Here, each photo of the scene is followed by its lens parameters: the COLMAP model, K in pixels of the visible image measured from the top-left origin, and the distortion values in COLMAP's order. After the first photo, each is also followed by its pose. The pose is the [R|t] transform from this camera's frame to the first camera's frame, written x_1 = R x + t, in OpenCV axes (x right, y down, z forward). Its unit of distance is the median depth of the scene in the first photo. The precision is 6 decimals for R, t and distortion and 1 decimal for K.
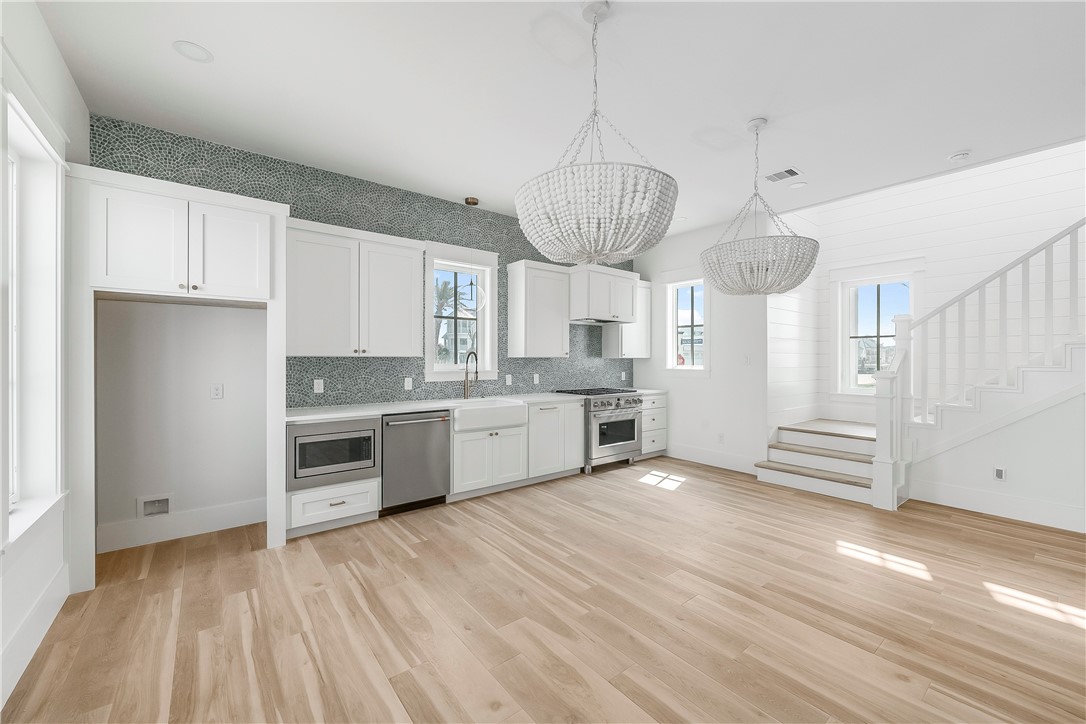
lens RADIAL K [[428.9, 0, 459.2], [0, 428.9, 357.5], [0, 0, 1]] dist [0.004722, -0.000989]
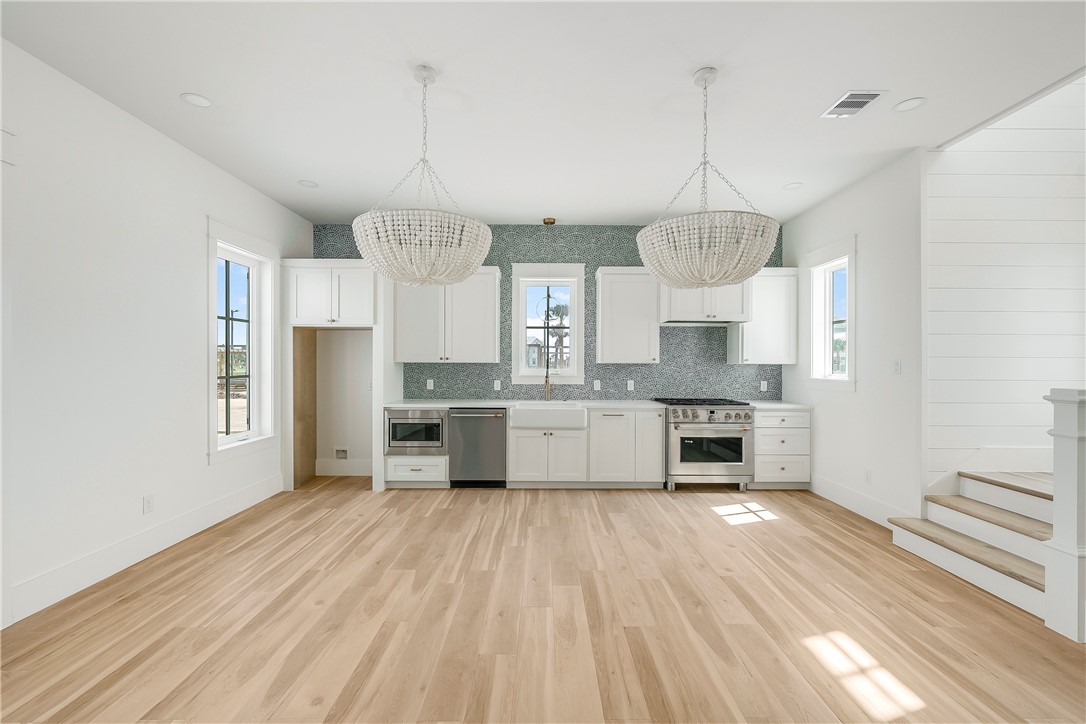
lens RADIAL K [[424.1, 0, 555.5], [0, 424.1, 362.7], [0, 0, 1]] dist [0.004194, -0.000649]
pose [[0.801925, 0.001026, -0.597424, 0.738858], [0.000614, 0.999997, 0.002541, -0.004816], [0.597424, -0.002404, 0.801922, 0.148700]]
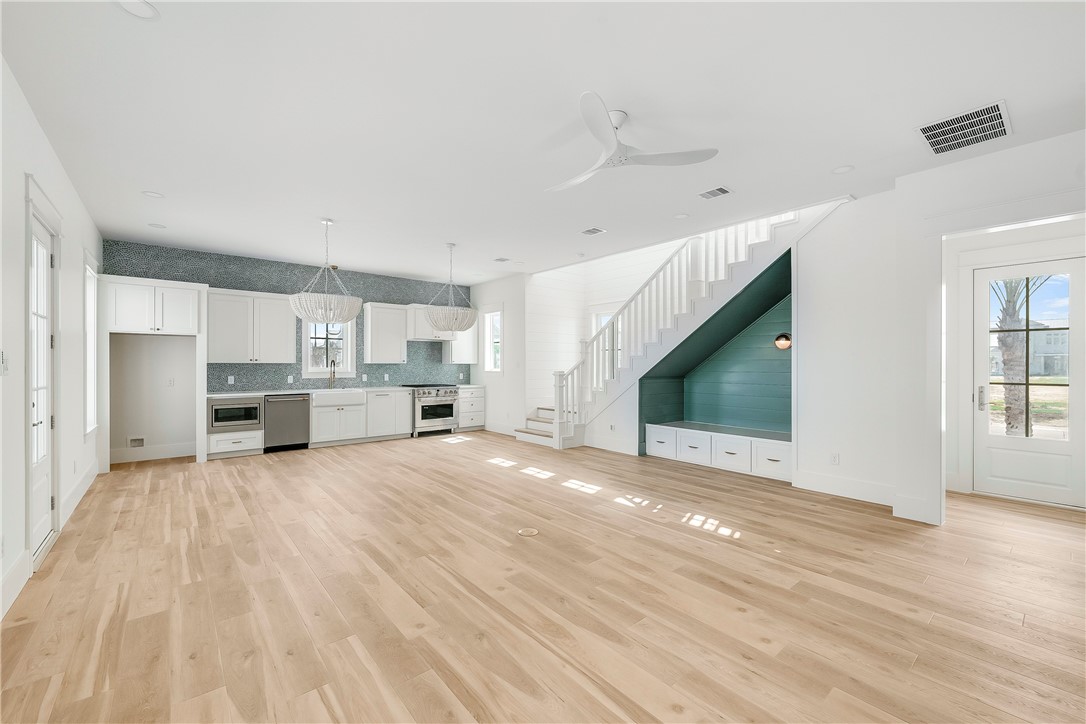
lens RADIAL K [[582.6, 0, 539.2], [0, 582.6, 361.7], [0, 0, 1]] dist [0.021607, -0.004031]
pose [[0.999641, 0.000291, 0.026778, 0.799690], [-0.000290, 1.000000, -0.000012, -0.007327], [-0.026778, 0.000005, 0.999641, -1.312869]]
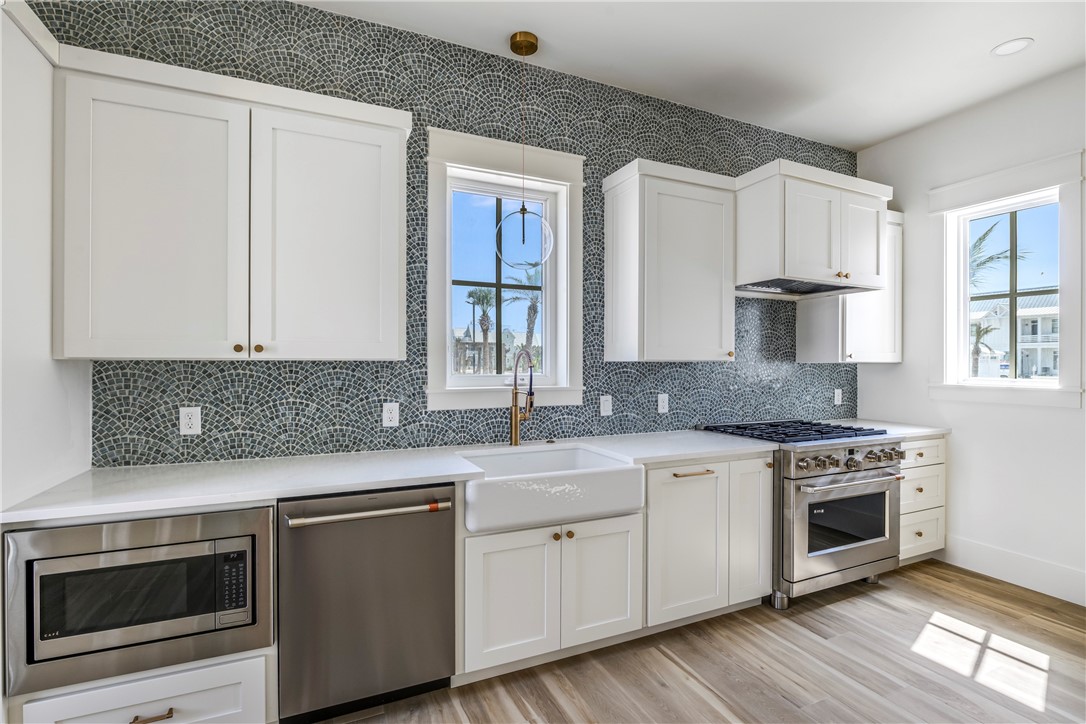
lens RADIAL K [[412.1, 0, 494.1], [0, 412.1, 361.3], [0, 0, 1]] dist [-0.005372, -0.000815]
pose [[0.979430, -0.000555, -0.201786, 0.096695], [0.000766, 0.999999, 0.000966, -0.001069], [0.201785, -0.001101, 0.979429, 0.570946]]
